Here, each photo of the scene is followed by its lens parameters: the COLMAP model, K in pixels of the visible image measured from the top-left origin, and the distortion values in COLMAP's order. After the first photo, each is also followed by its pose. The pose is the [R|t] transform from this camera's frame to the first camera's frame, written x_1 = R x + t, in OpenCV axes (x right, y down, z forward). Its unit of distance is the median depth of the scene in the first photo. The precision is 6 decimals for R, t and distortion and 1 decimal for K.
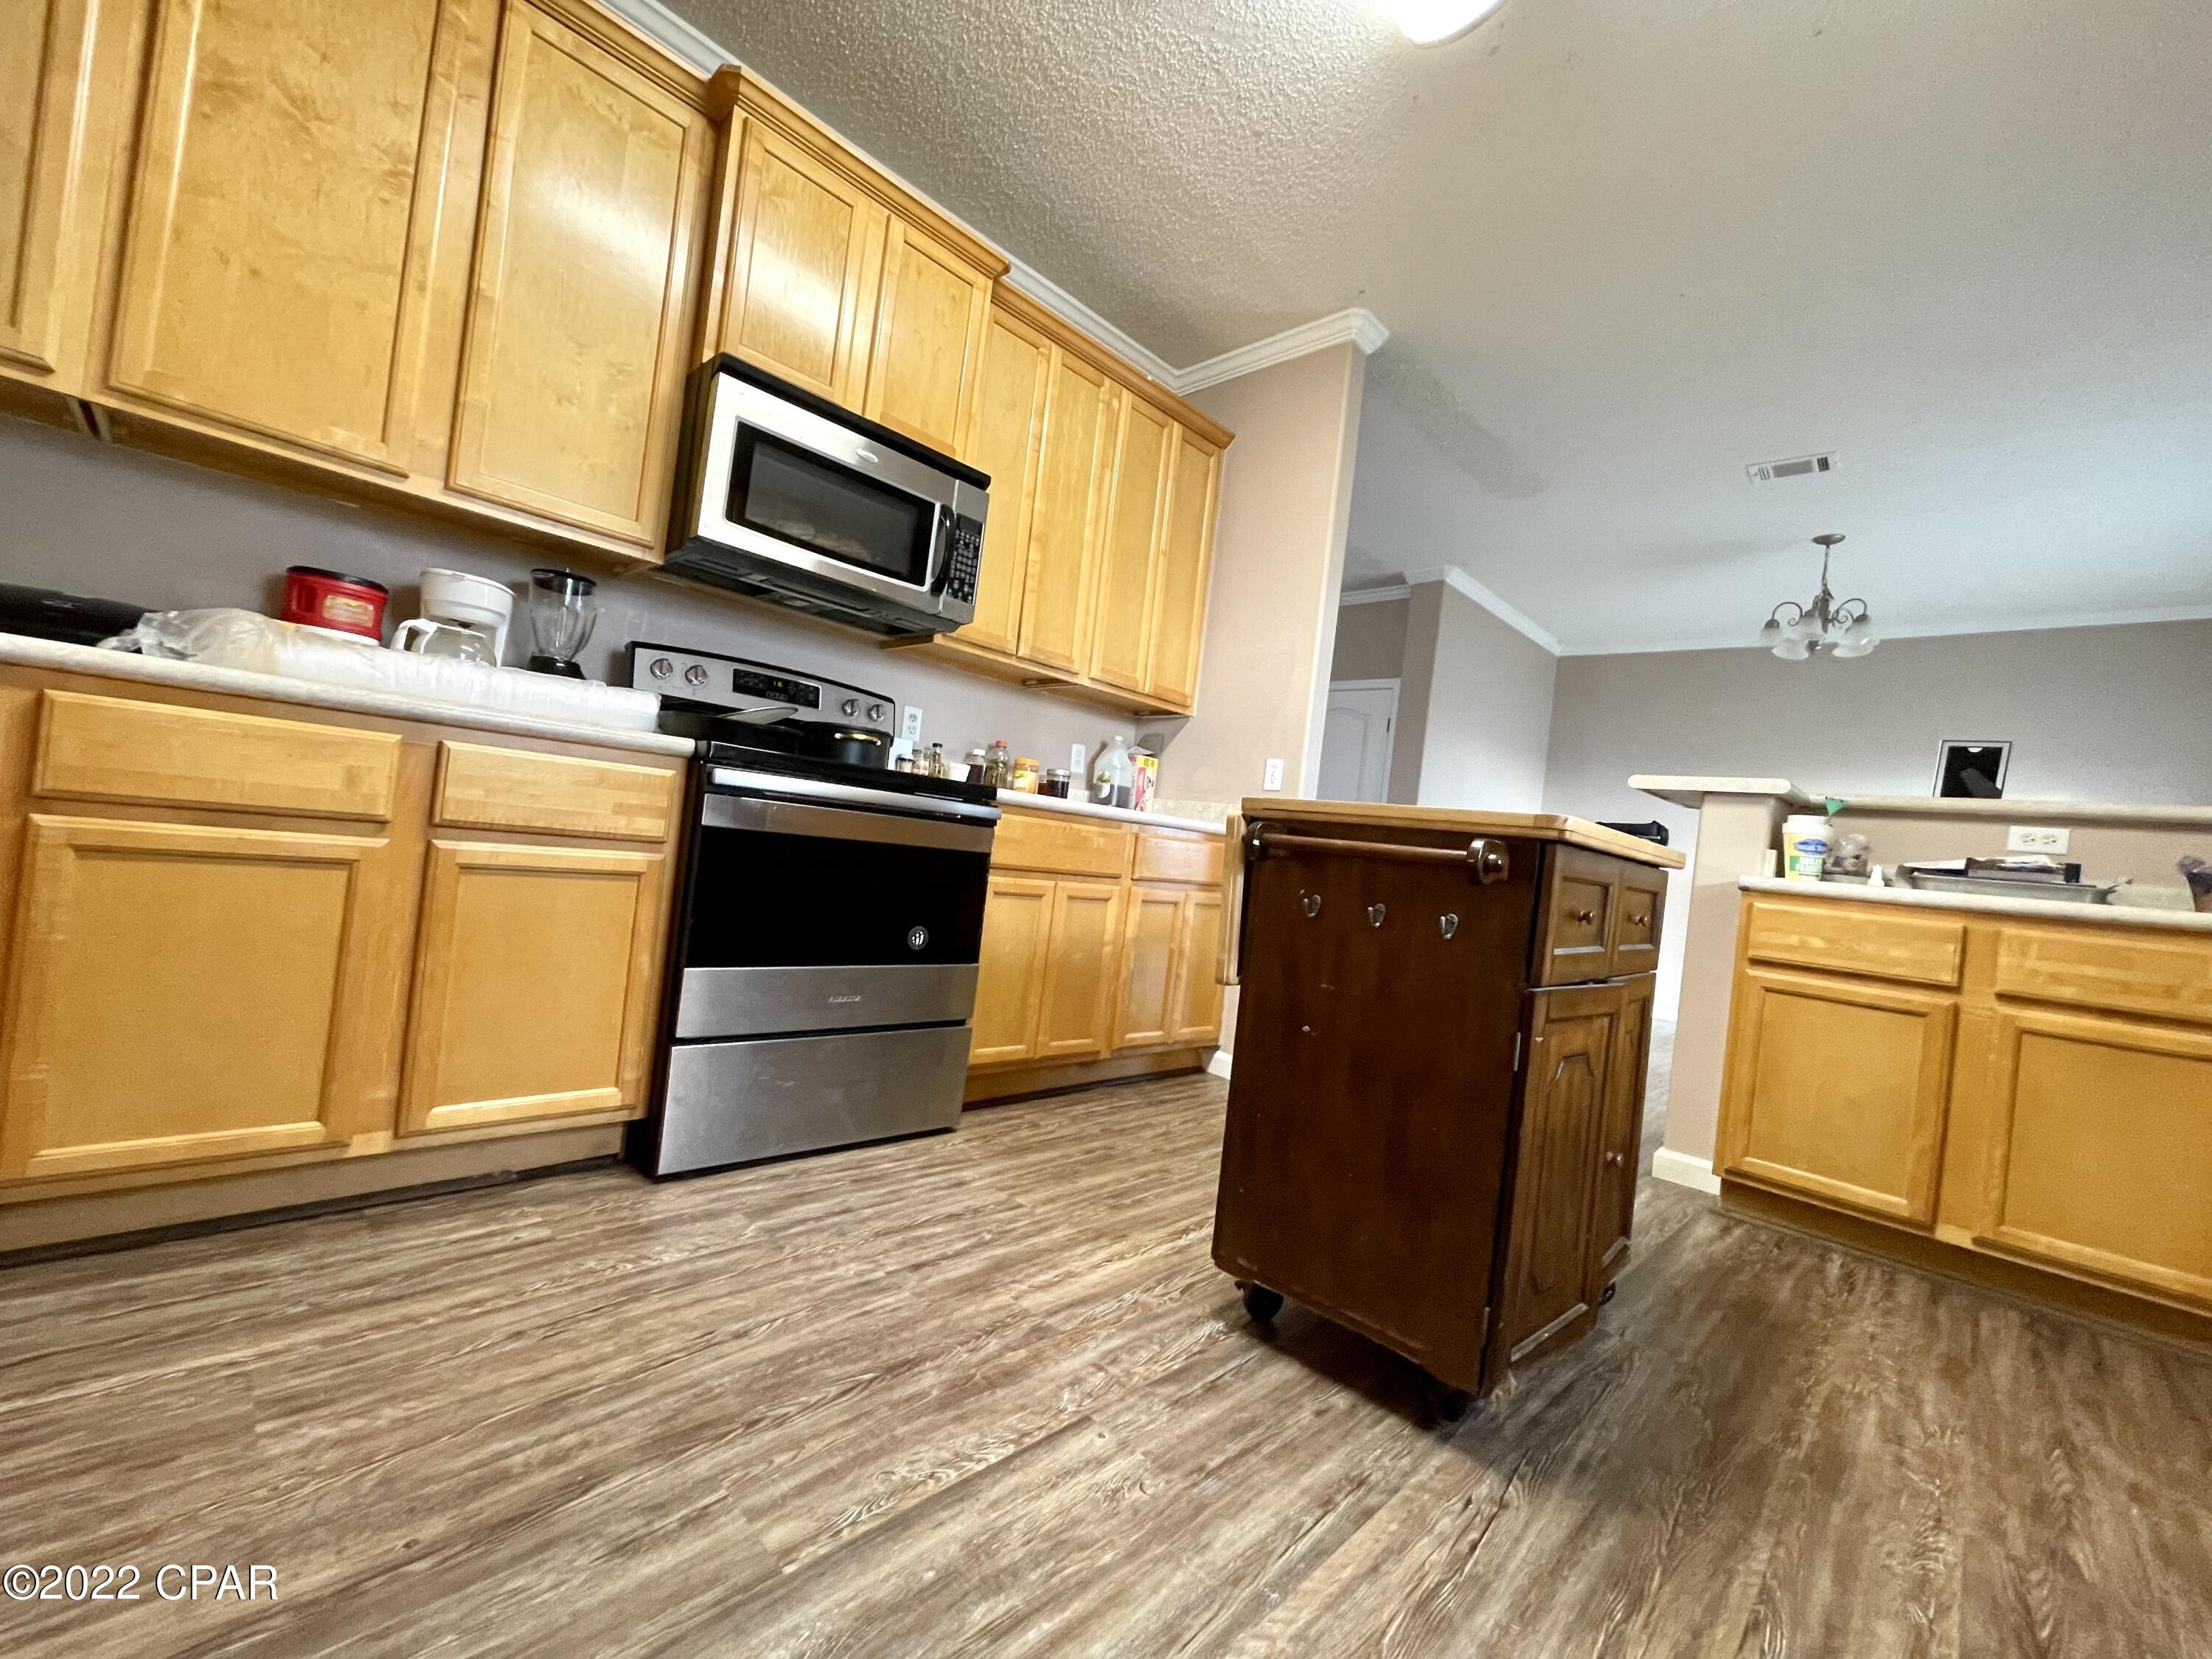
lens RADIAL K [[871.9, 0, 1100.3], [0, 871.9, 834.5], [0, 0, 1]] dist [-0.009453, -0.000173]
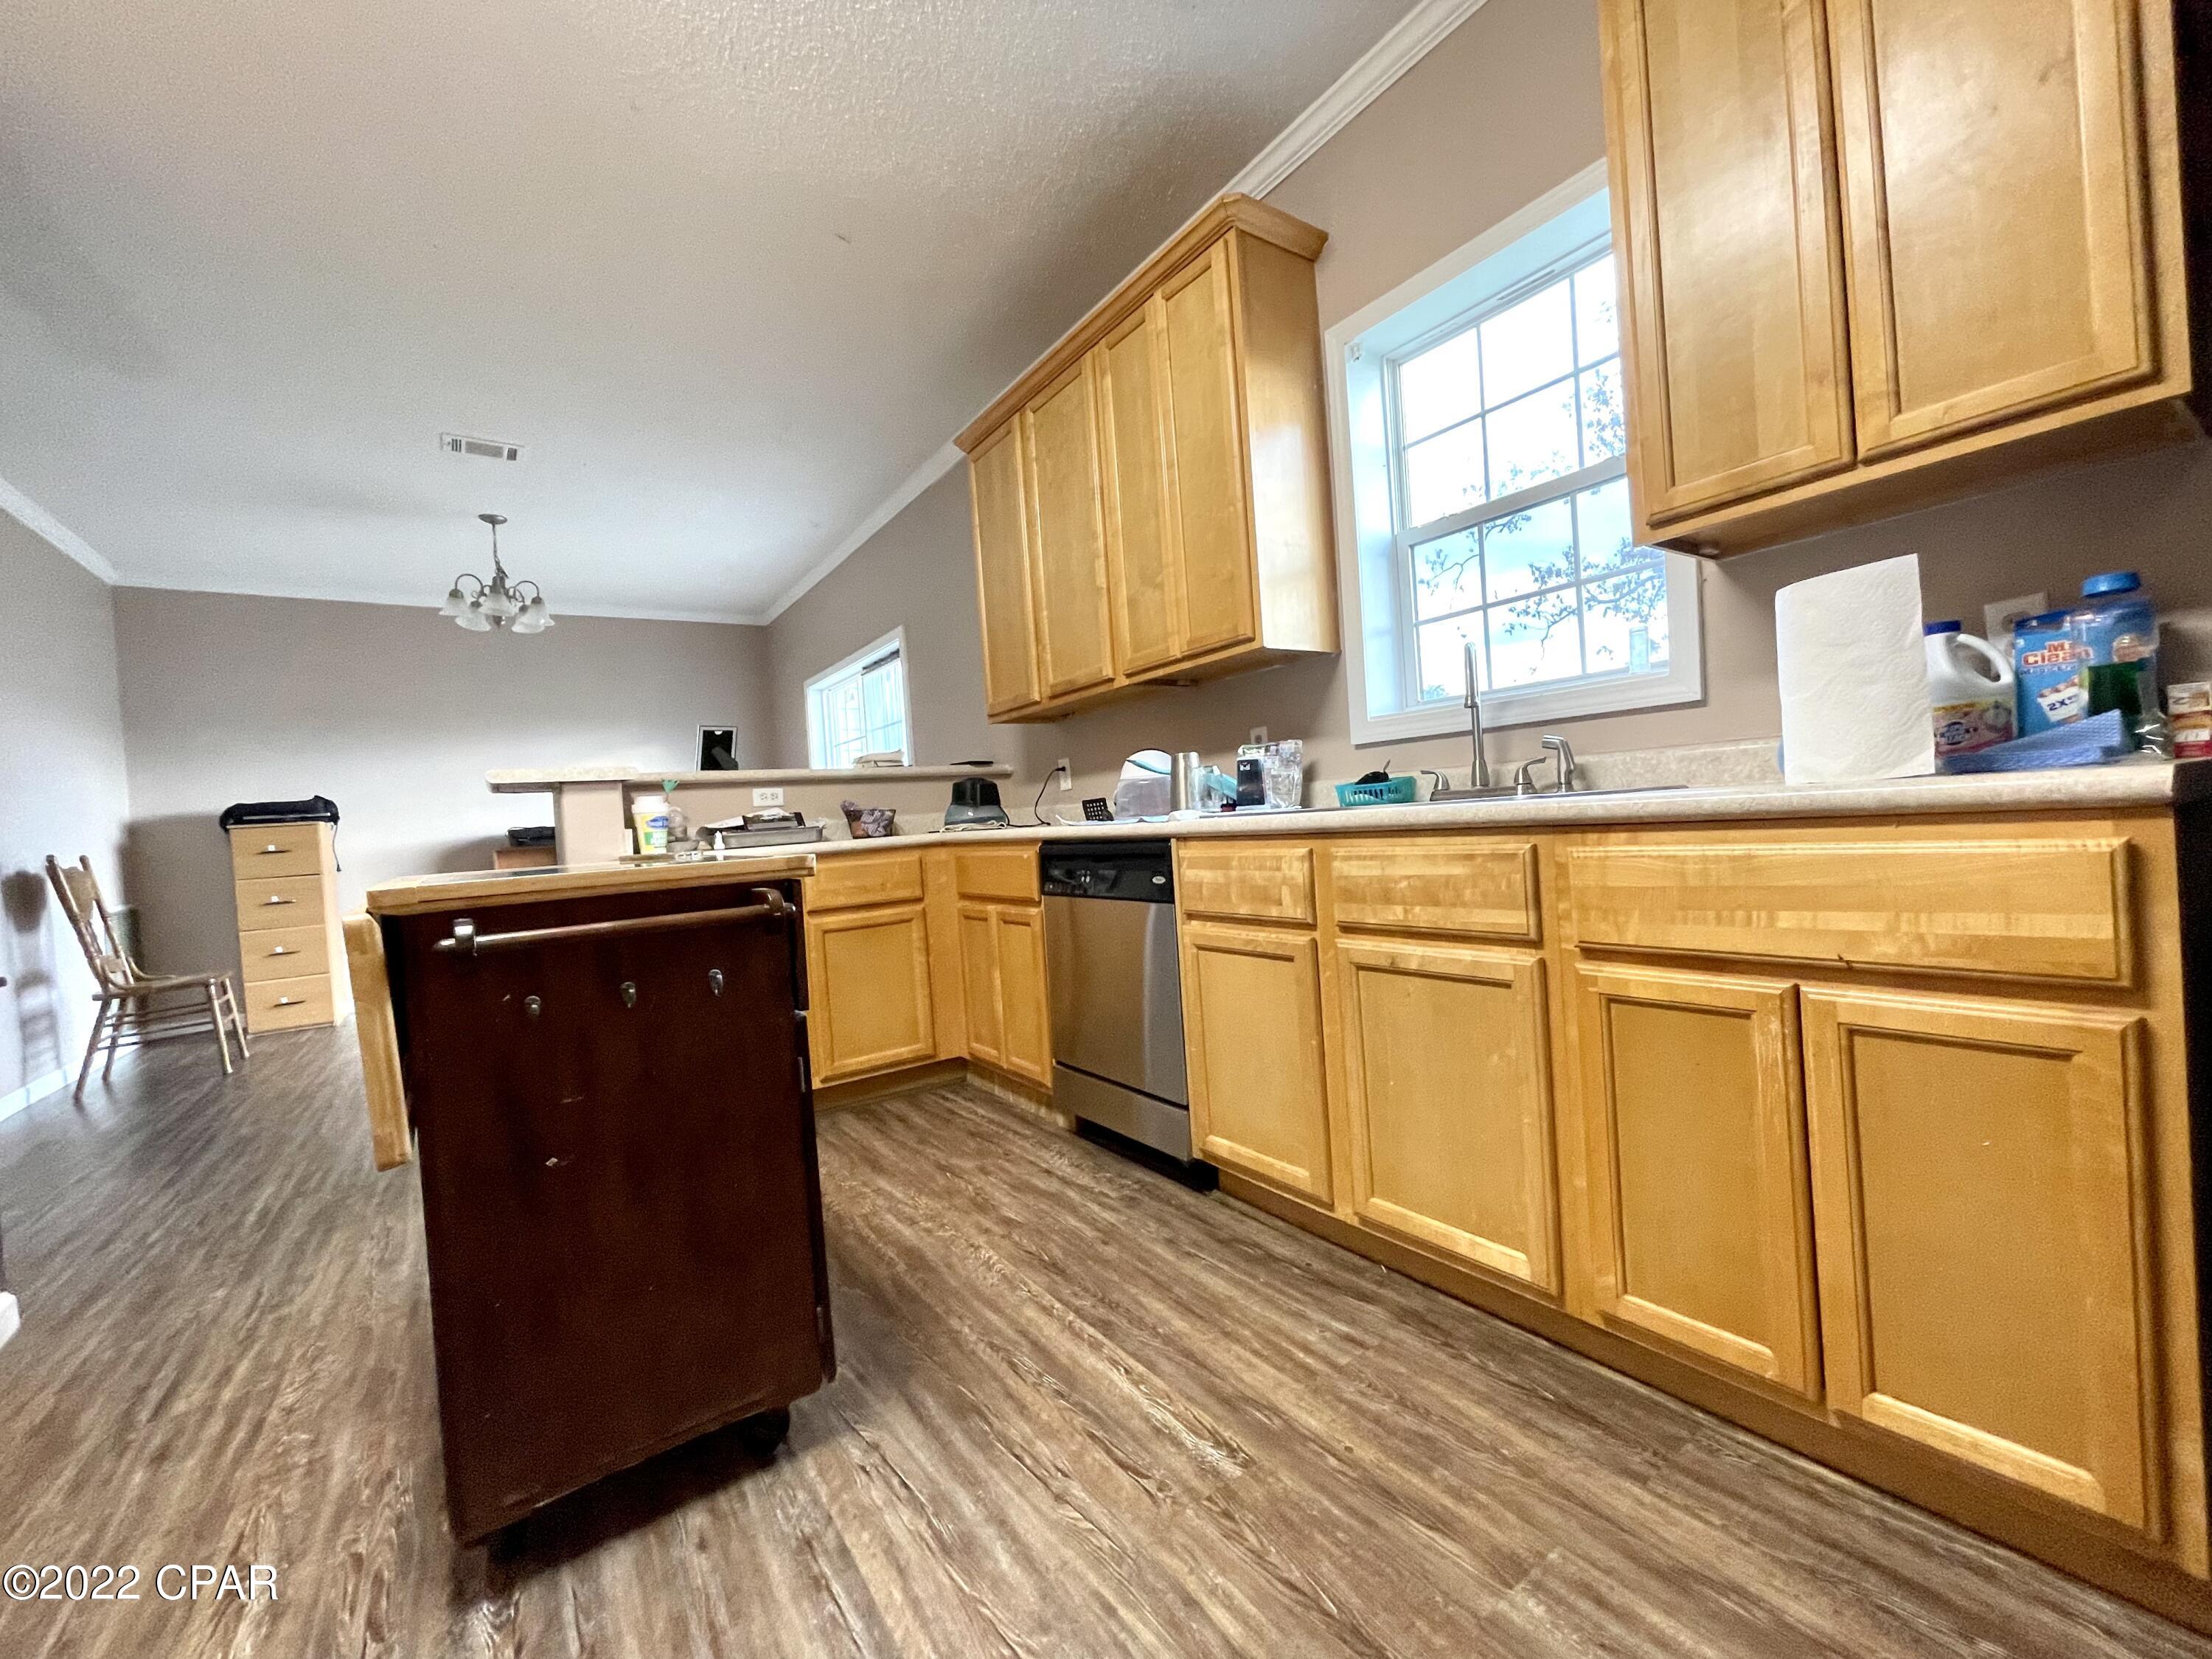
lens RADIAL K [[871.9, 0, 1100.3], [0, 871.9, 834.5], [0, 0, 1]] dist [-0.009453, -0.000173]
pose [[0.195029, -0.142171, 0.970439, -0.413552], [0.085528, 0.988134, 0.127575, -0.137770], [-0.977061, 0.058119, 0.204875, 0.349534]]
